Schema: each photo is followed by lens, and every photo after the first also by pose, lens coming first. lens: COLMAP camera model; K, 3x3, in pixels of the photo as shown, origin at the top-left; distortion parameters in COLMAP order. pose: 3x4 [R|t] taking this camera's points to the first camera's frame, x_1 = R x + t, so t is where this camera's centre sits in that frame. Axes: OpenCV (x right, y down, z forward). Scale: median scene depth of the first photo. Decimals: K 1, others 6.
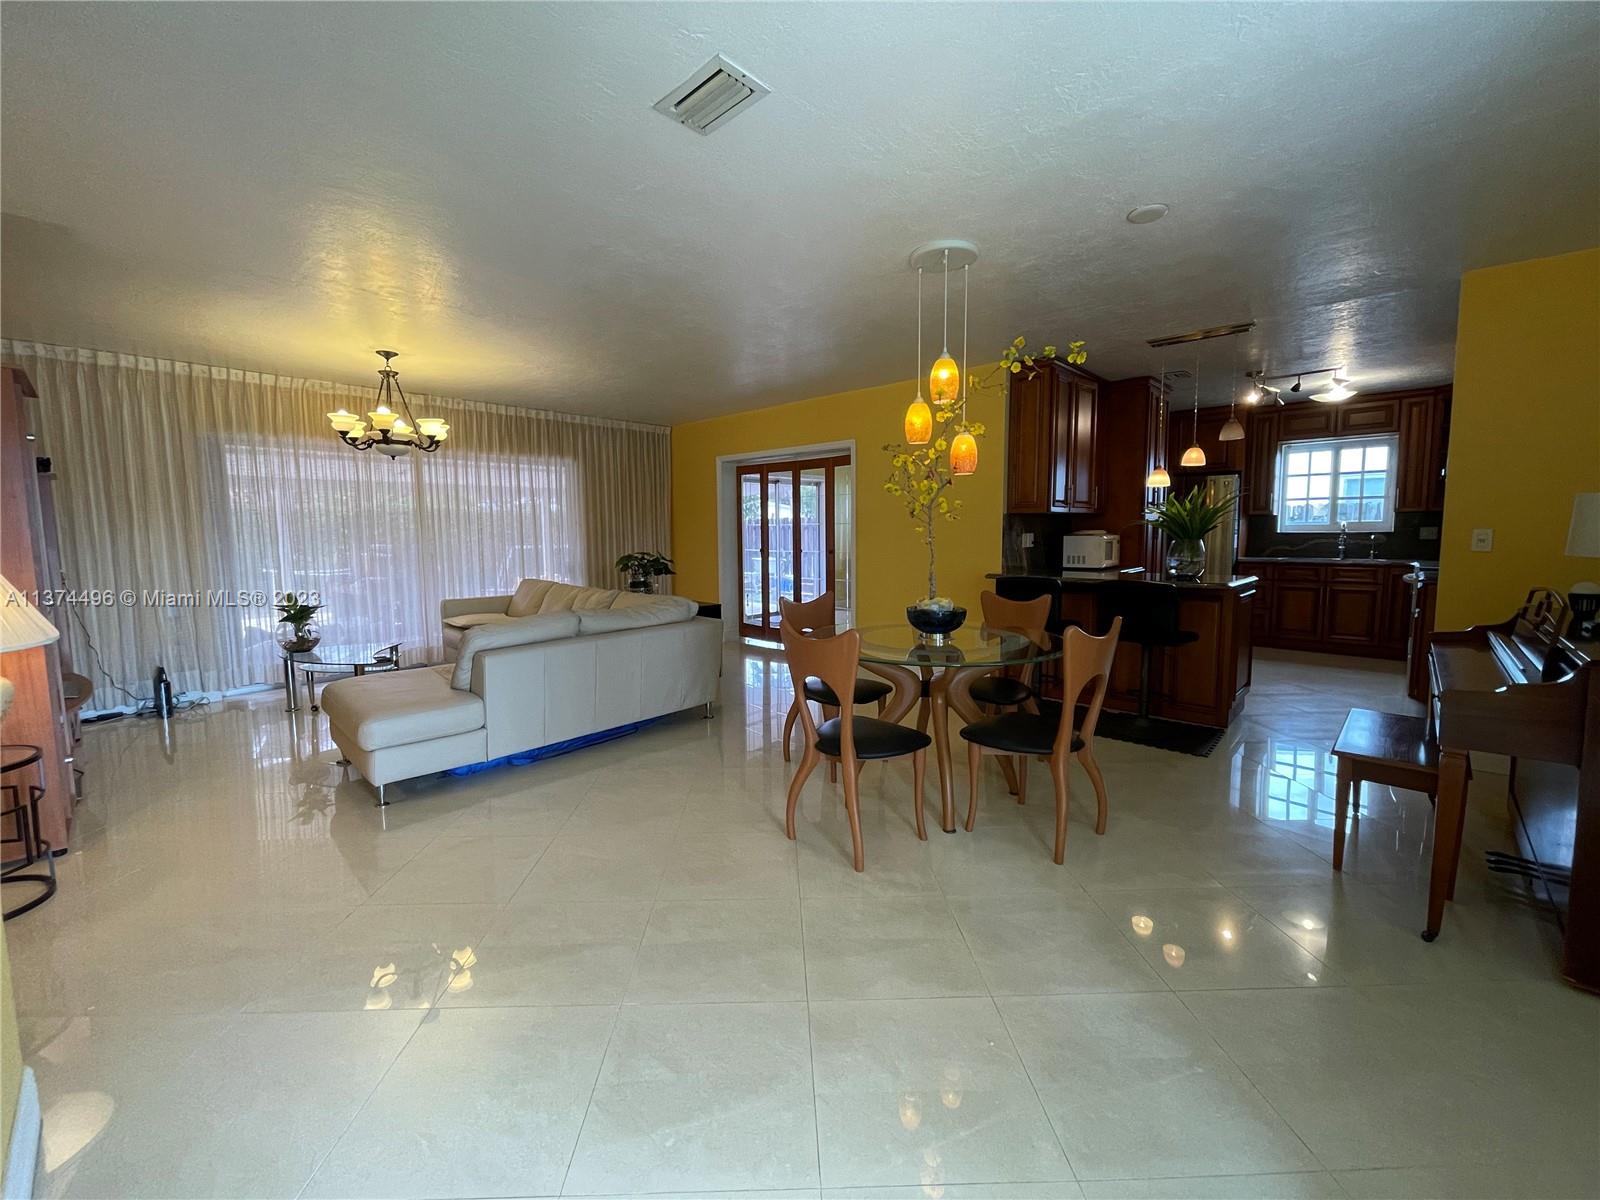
lens RADIAL K [[651.1, 0, 789.6], [0, 651.1, 594.3], [0, 0, 1]] dist [0.000112, 0.001240]
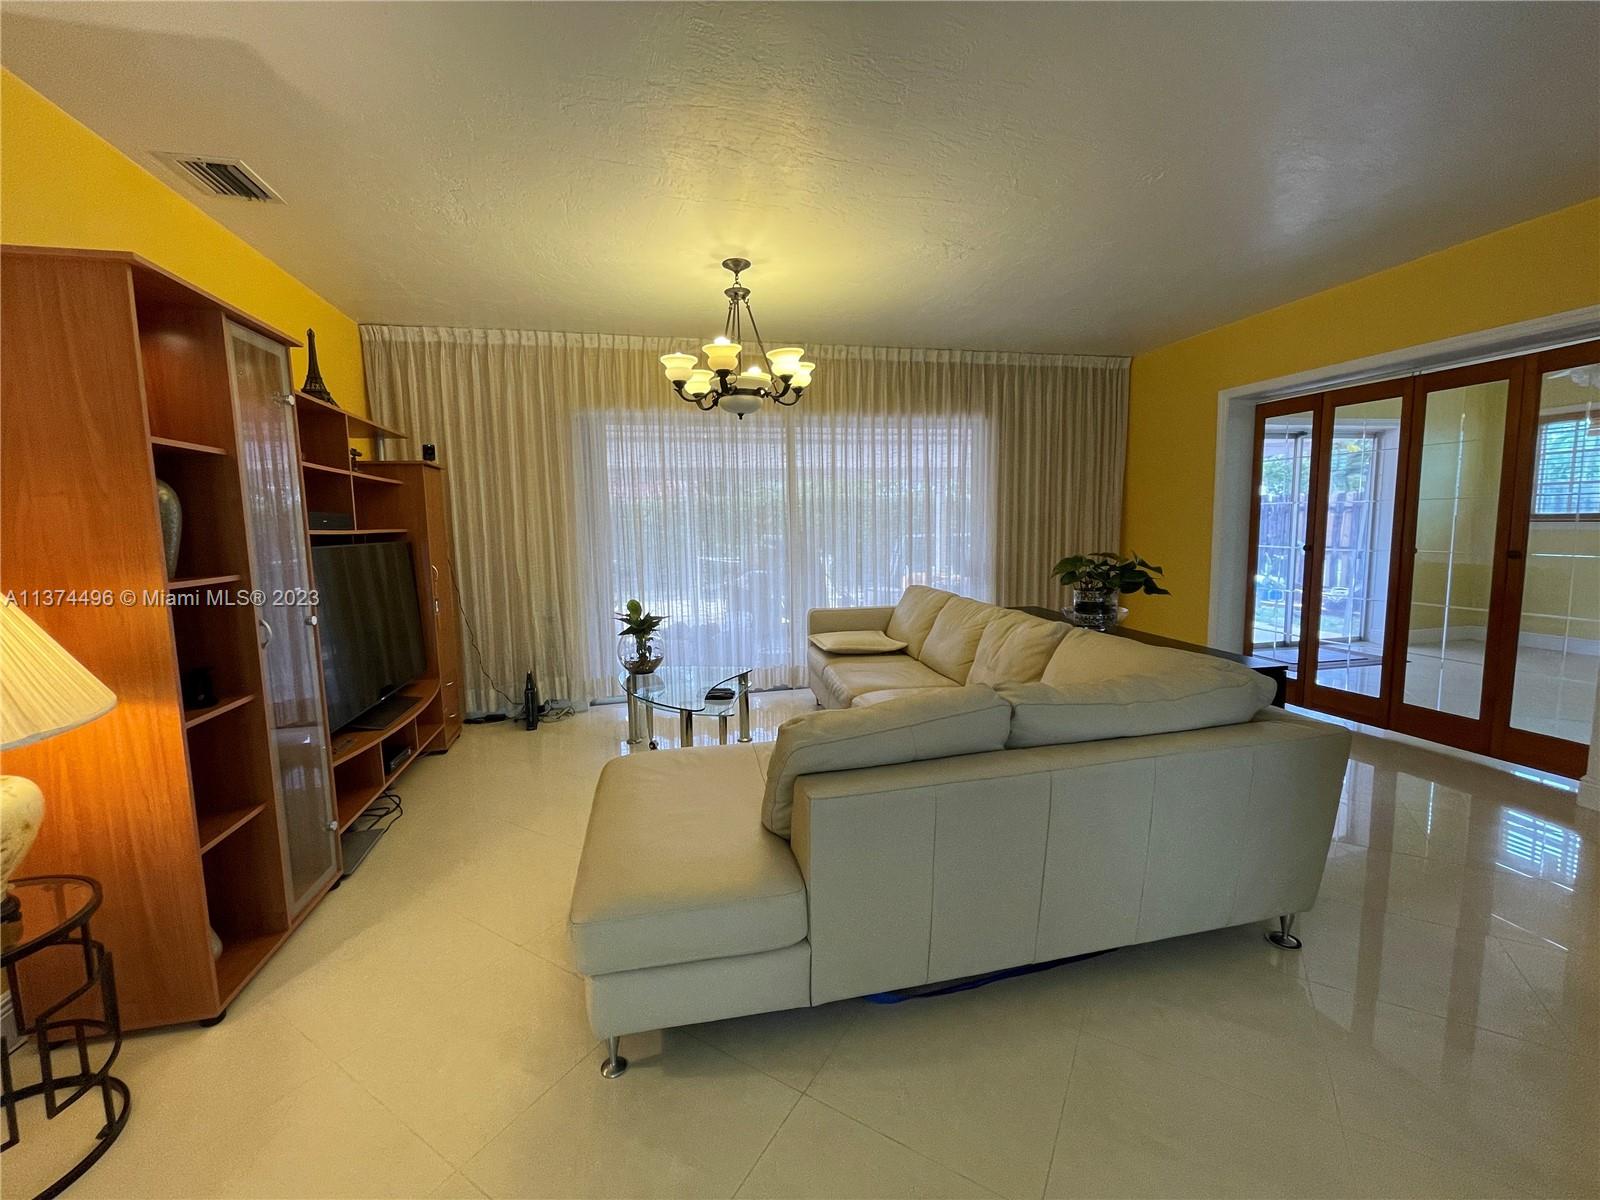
lens RADIAL K [[651.1, 0, 789.5], [0, 651.1, 593.5], [0, 0, 1]] dist [0.000112, 0.001240]
pose [[0.836767, 0.050638, -0.545213, -0.140017], [-0.040421, 0.998710, 0.030722, -0.034646], [0.546066, -0.003669, 0.837734, 0.358524]]
